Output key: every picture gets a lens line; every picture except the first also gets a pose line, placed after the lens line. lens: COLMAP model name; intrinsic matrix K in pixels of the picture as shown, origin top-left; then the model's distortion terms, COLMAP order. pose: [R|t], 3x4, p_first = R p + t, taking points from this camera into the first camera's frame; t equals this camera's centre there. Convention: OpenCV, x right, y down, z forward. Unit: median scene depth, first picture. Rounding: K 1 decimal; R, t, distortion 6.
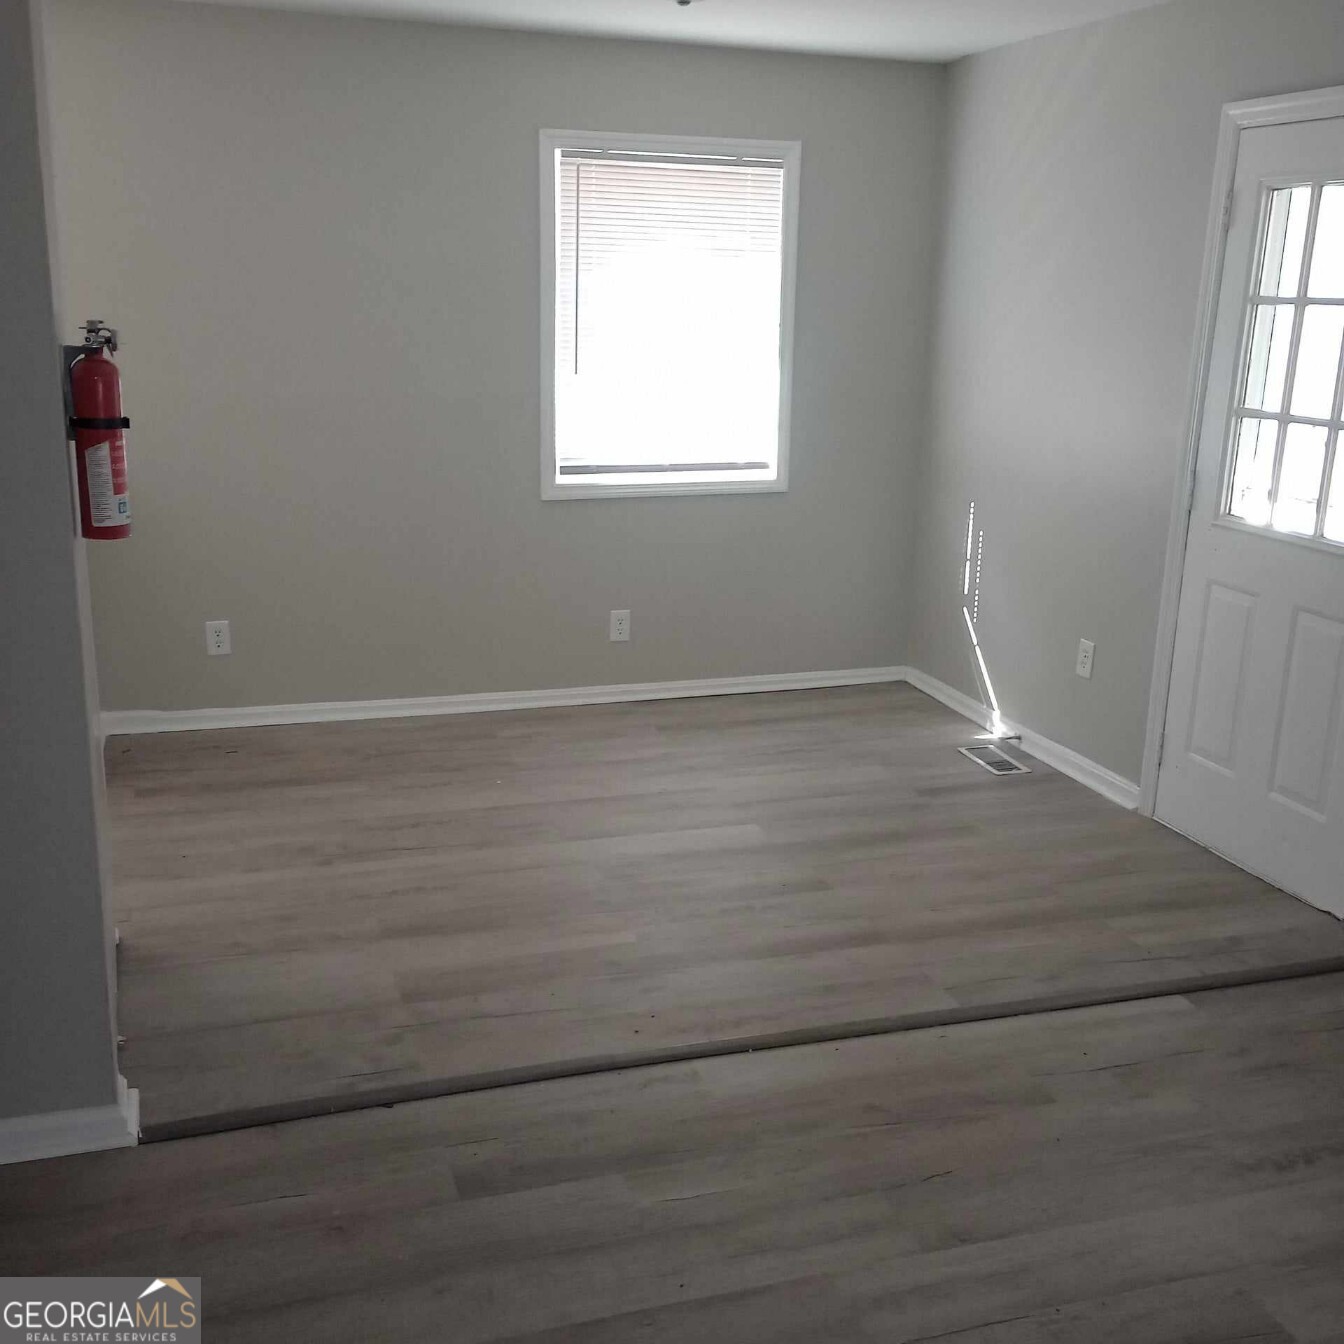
lens RADIAL K [[1512.0, 0, 665.1], [0, 1512.0, 665.4], [0, 0, 1]] dist [0.011645, 0.000000]
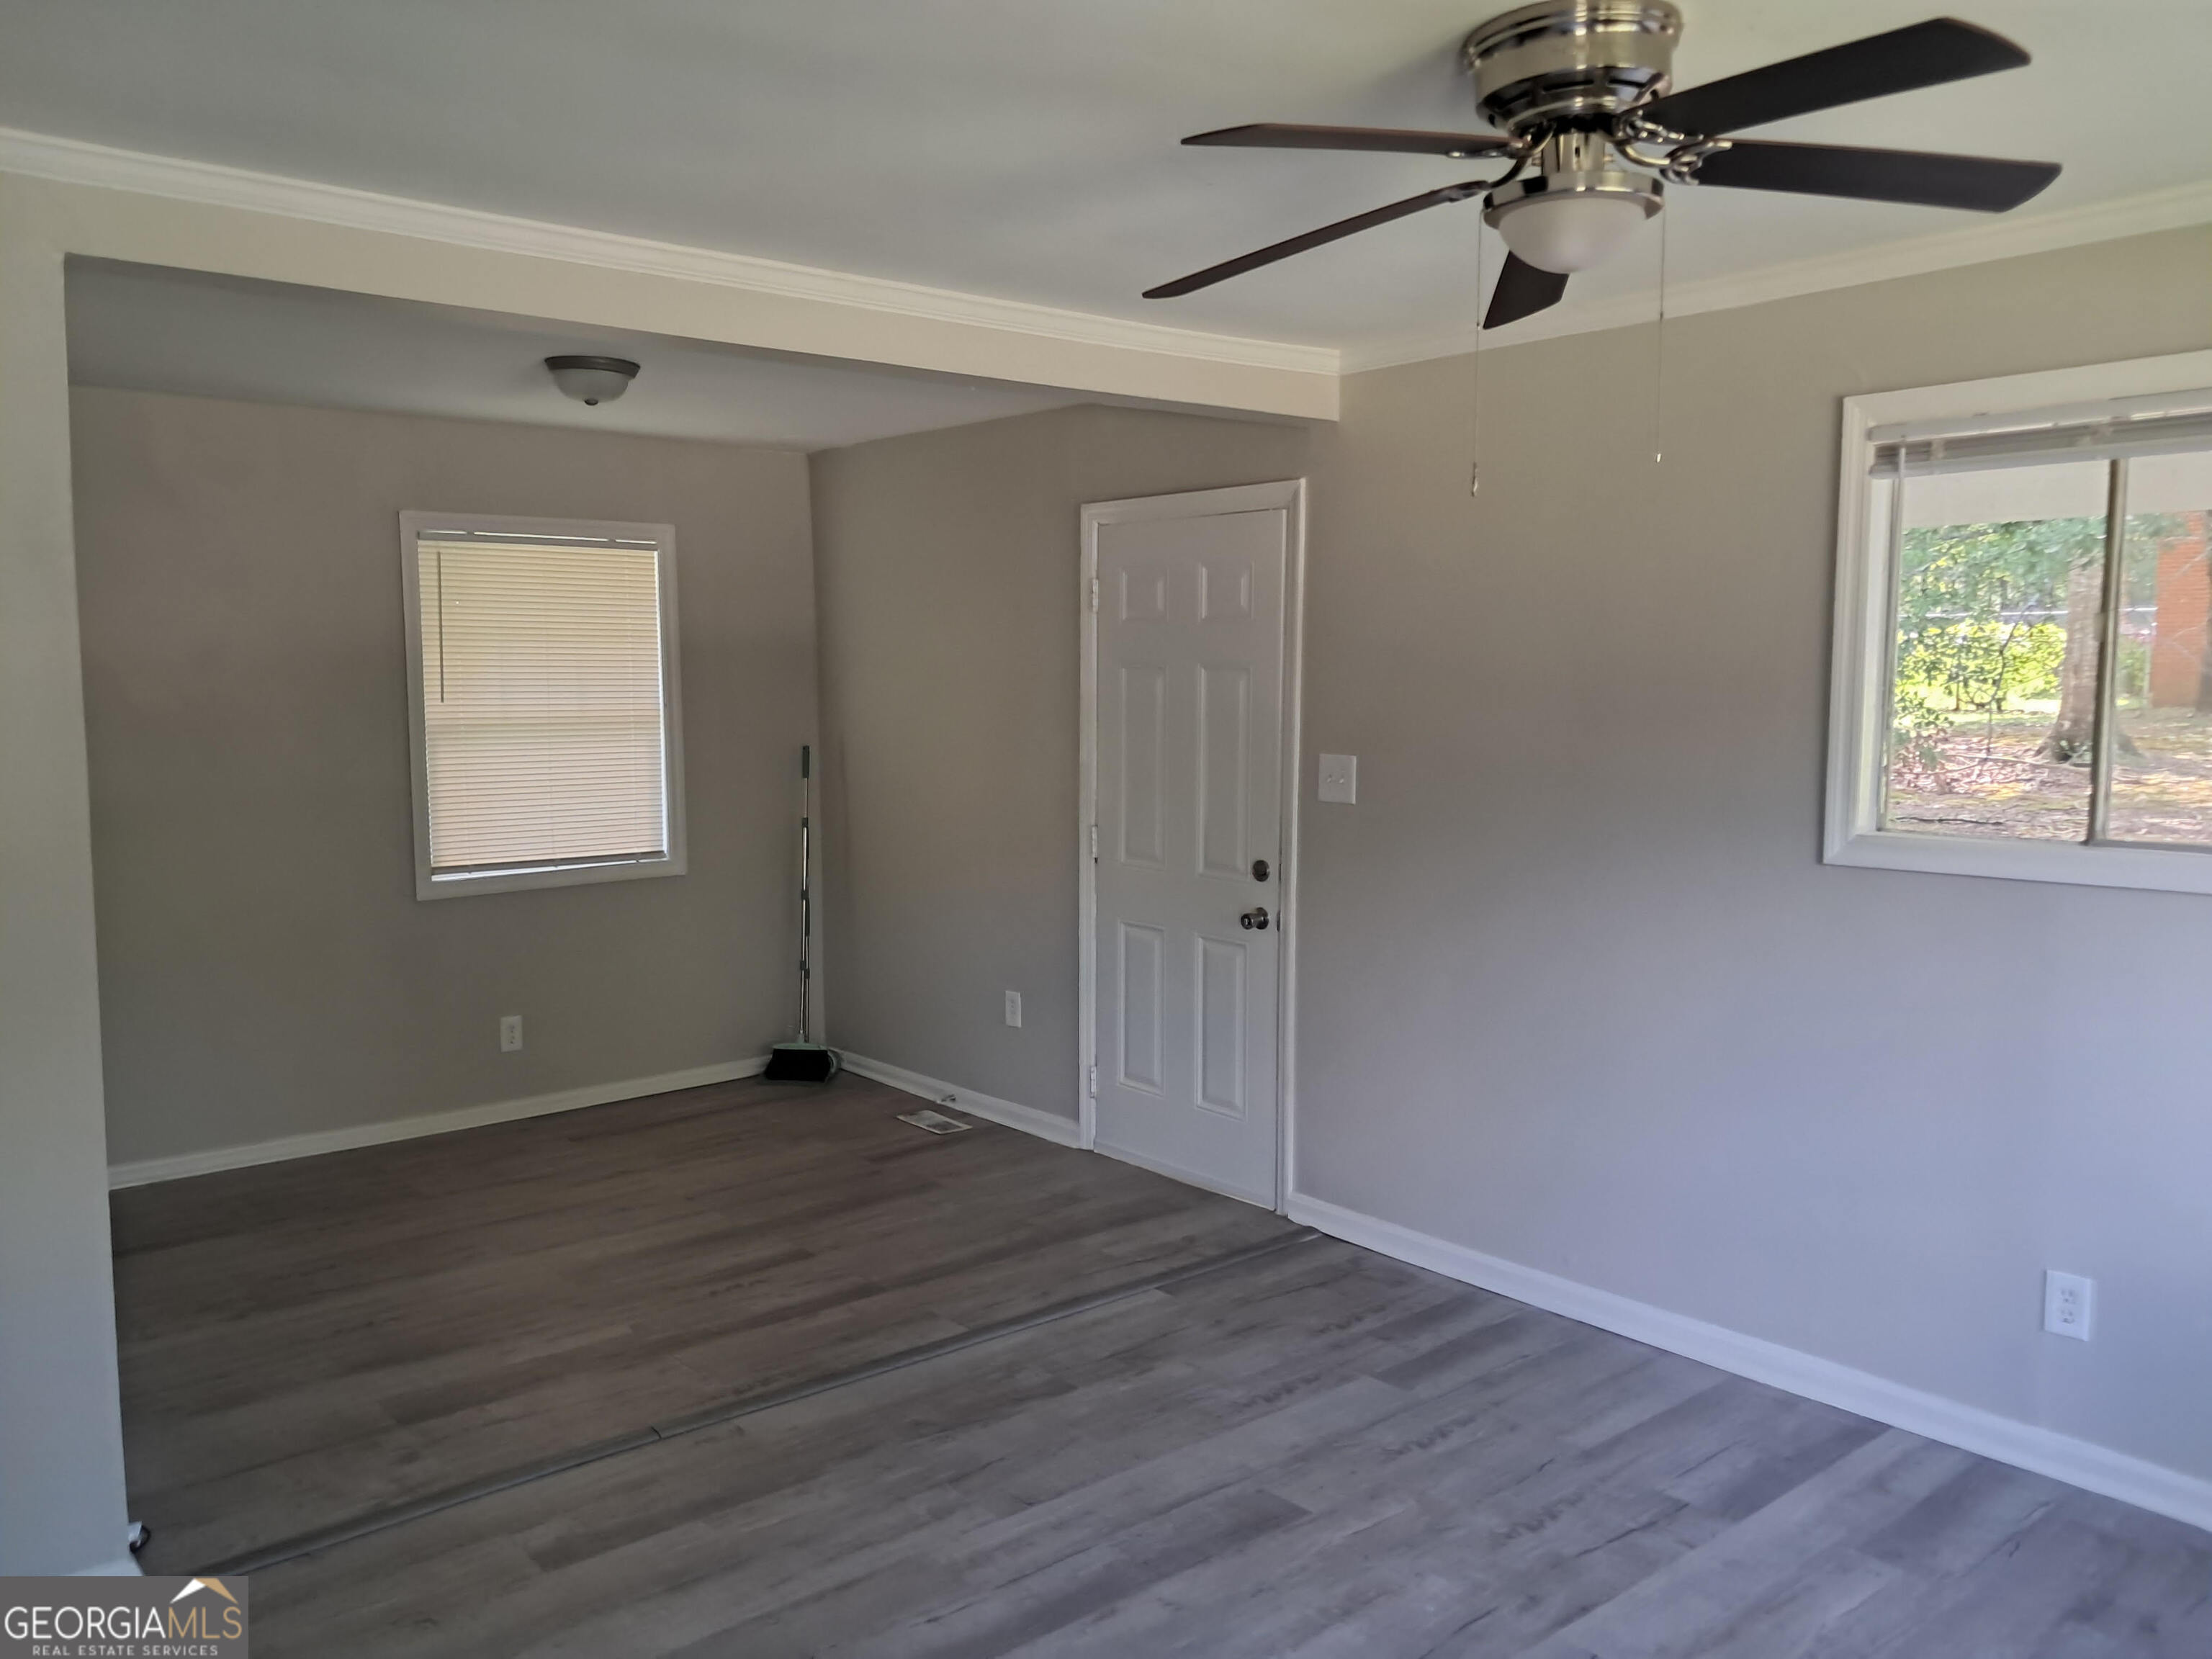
lens RADIAL K [[1742.8, 0, 1109.9], [0, 1742.8, 840.8], [0, 0, 1]] dist [0.027307, -0.037916]
pose [[0.924262, -0.062217, 0.376654, -0.129083], [0.114419, 0.986420, -0.117827, 0.036690], [-0.364209, 0.152000, 0.918830, -0.175335]]
